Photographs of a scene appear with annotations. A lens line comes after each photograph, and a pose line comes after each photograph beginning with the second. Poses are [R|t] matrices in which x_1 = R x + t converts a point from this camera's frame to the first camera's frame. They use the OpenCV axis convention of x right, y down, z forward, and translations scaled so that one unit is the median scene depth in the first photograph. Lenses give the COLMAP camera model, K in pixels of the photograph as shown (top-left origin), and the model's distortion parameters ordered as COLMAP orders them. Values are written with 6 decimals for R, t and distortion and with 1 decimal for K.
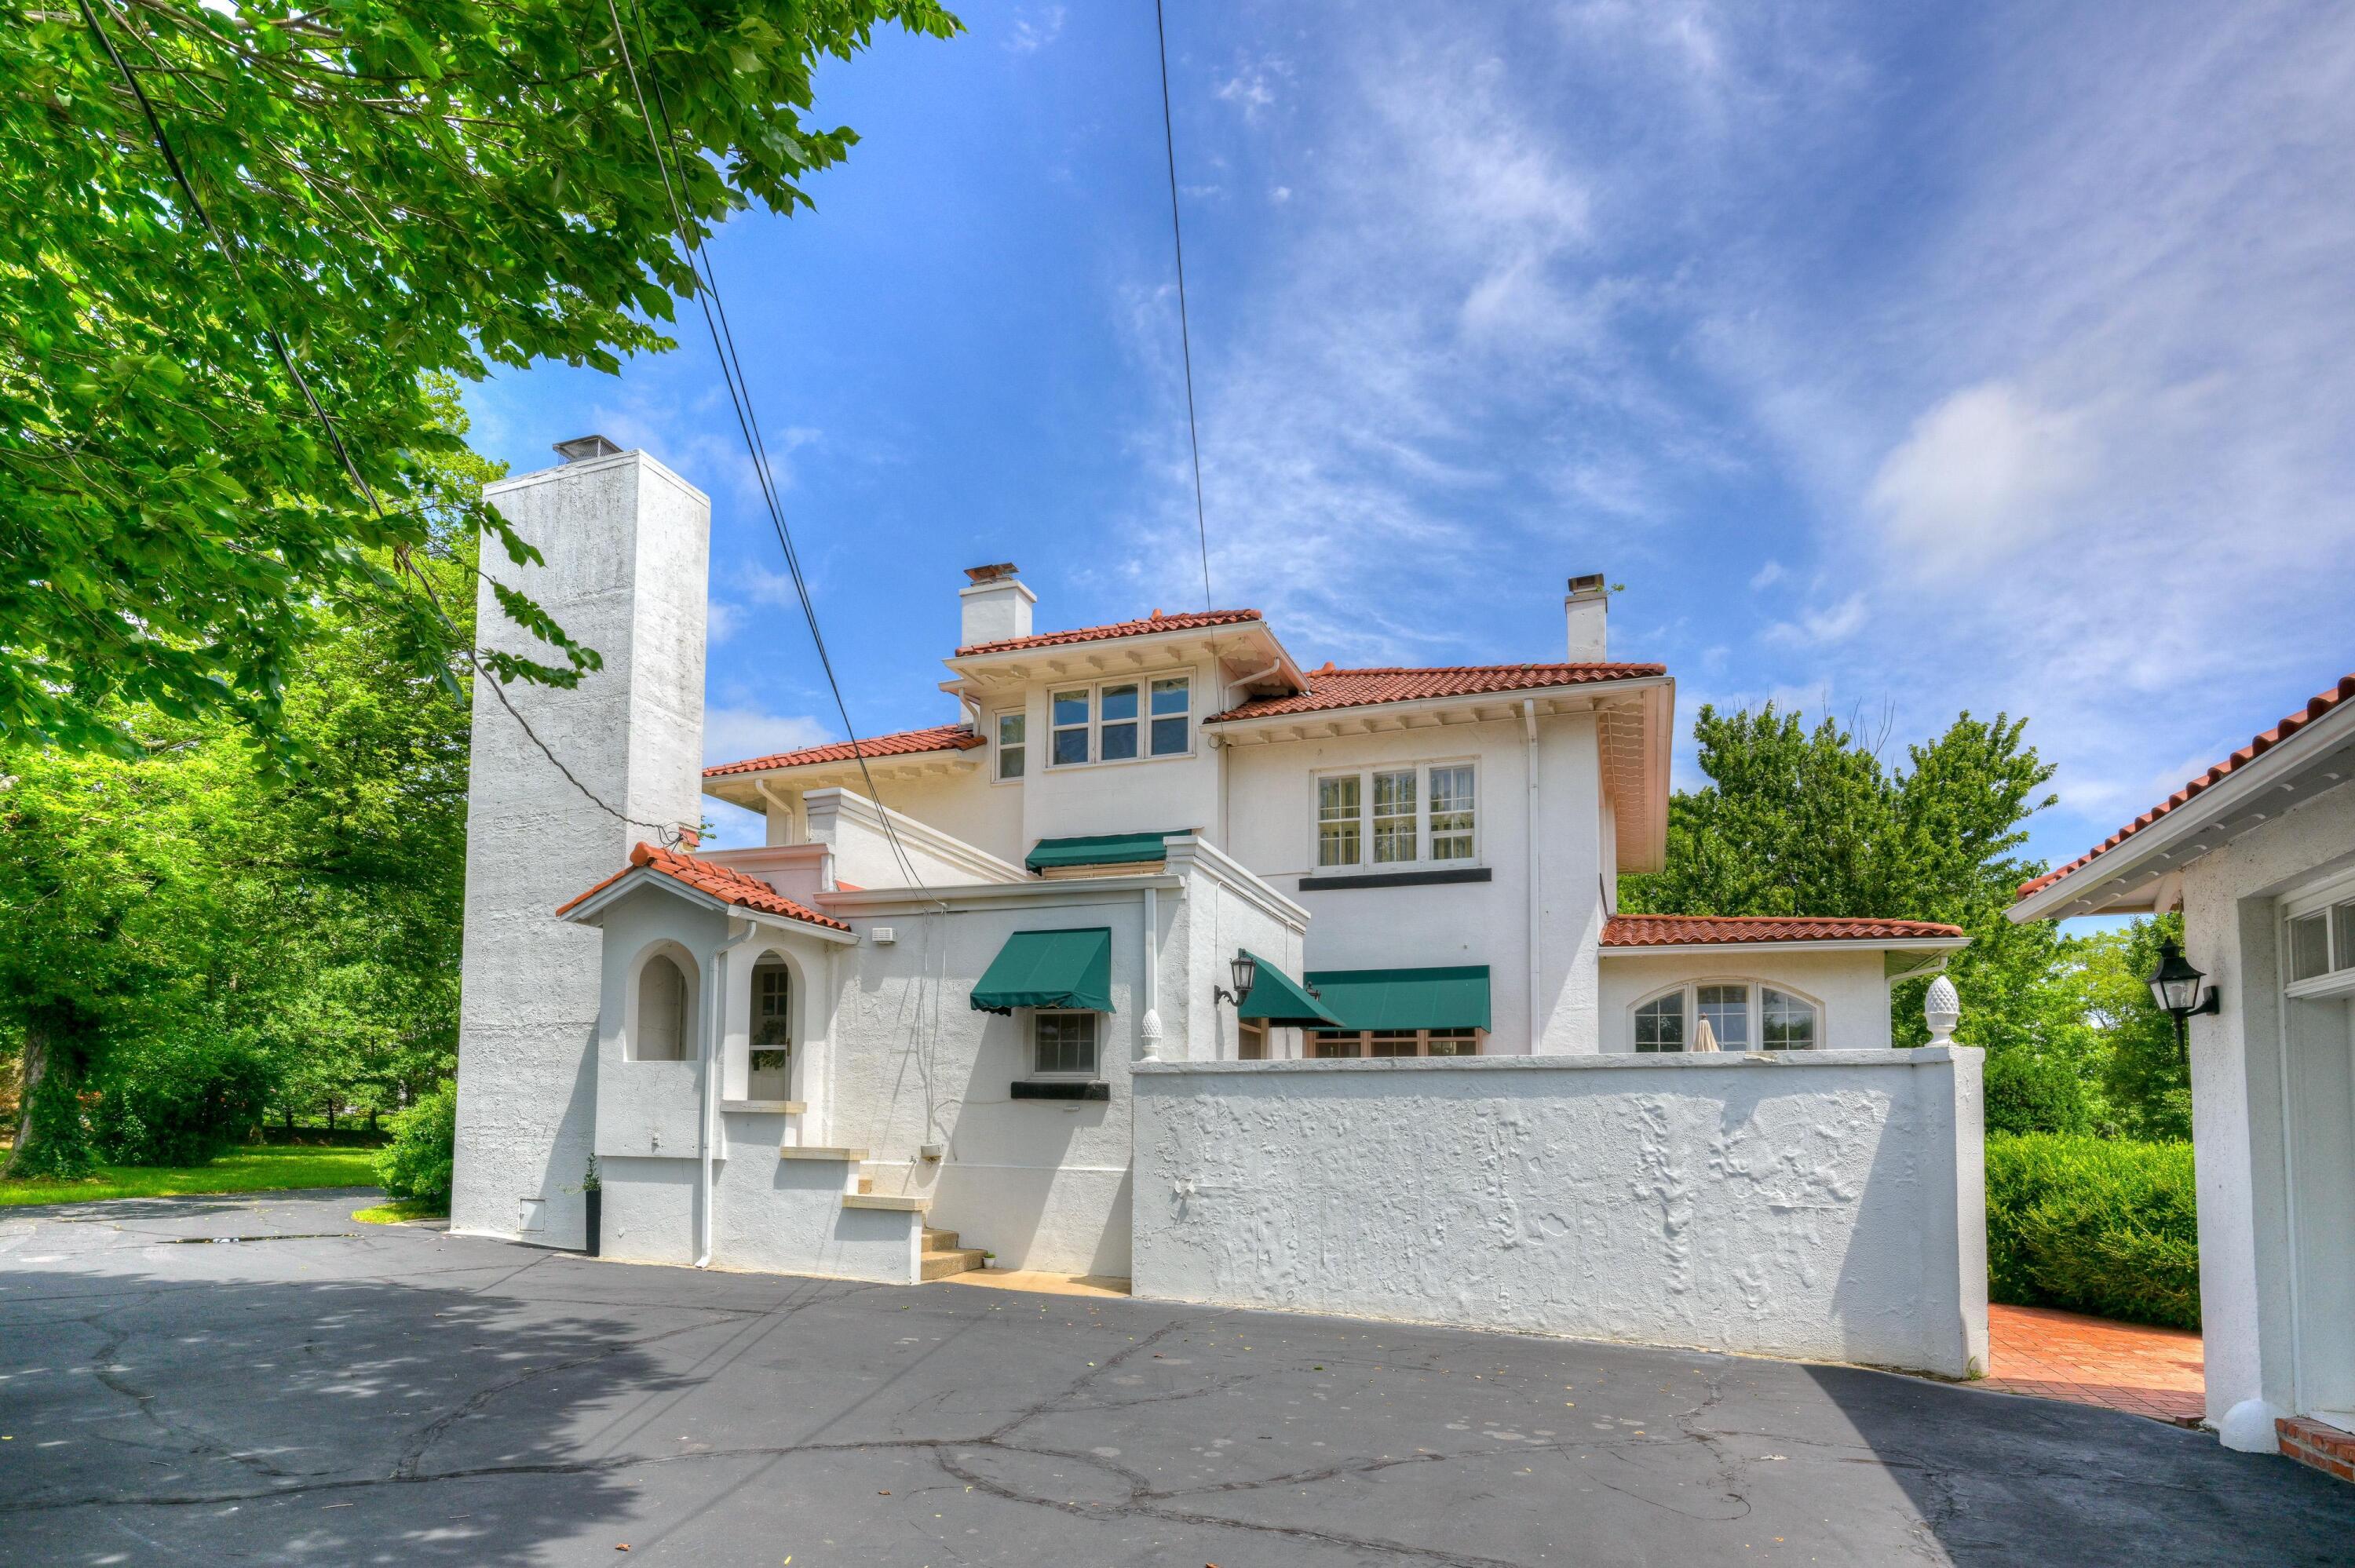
lens RADIAL K [[1234.1, 0, 1208.8], [0, 1234.1, 889.1], [0, 0, 1]] dist [-0.000708, -0.000035]
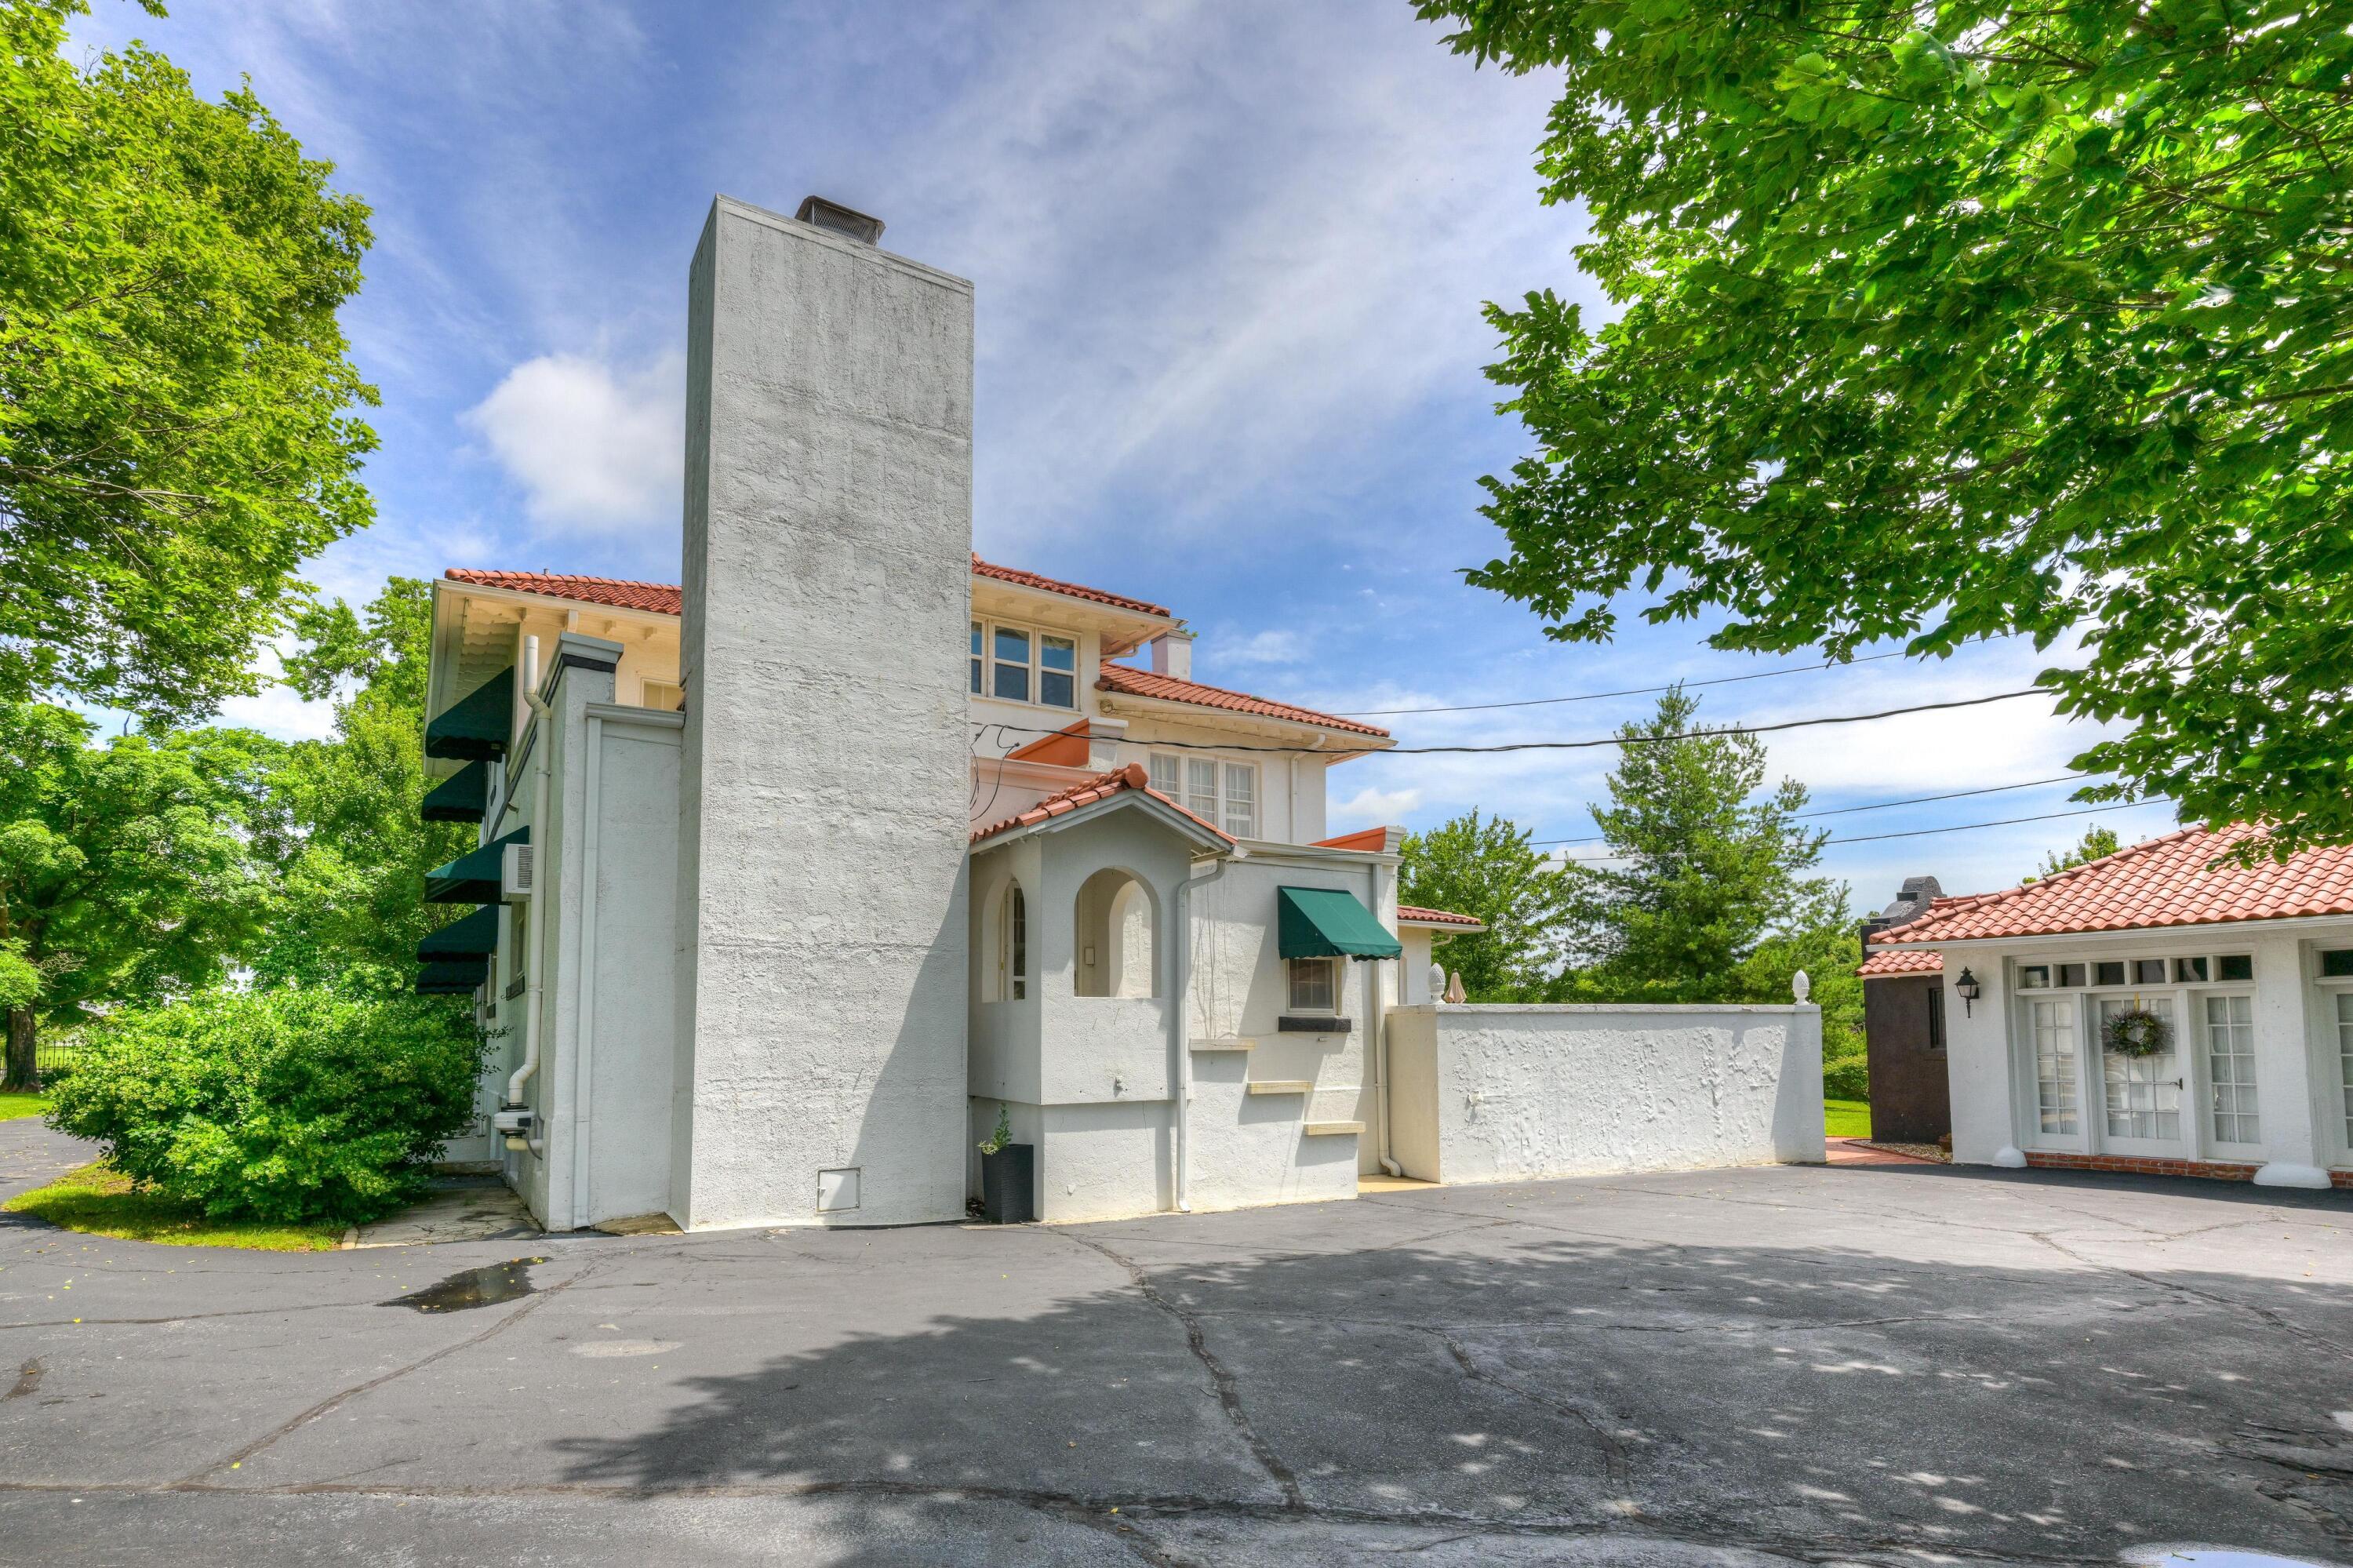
lens RADIAL K [[1115.9, 0, 1179.5], [0, 1115.9, 790.5], [0, 0, 1]] dist [-0.003783, 0.000797]
pose [[0.622465, 0.150667, 0.768008, -1.084354], [-0.136576, 0.987149, -0.082964, 0.048137], [-0.770639, -0.053249, 0.635044, 0.434766]]
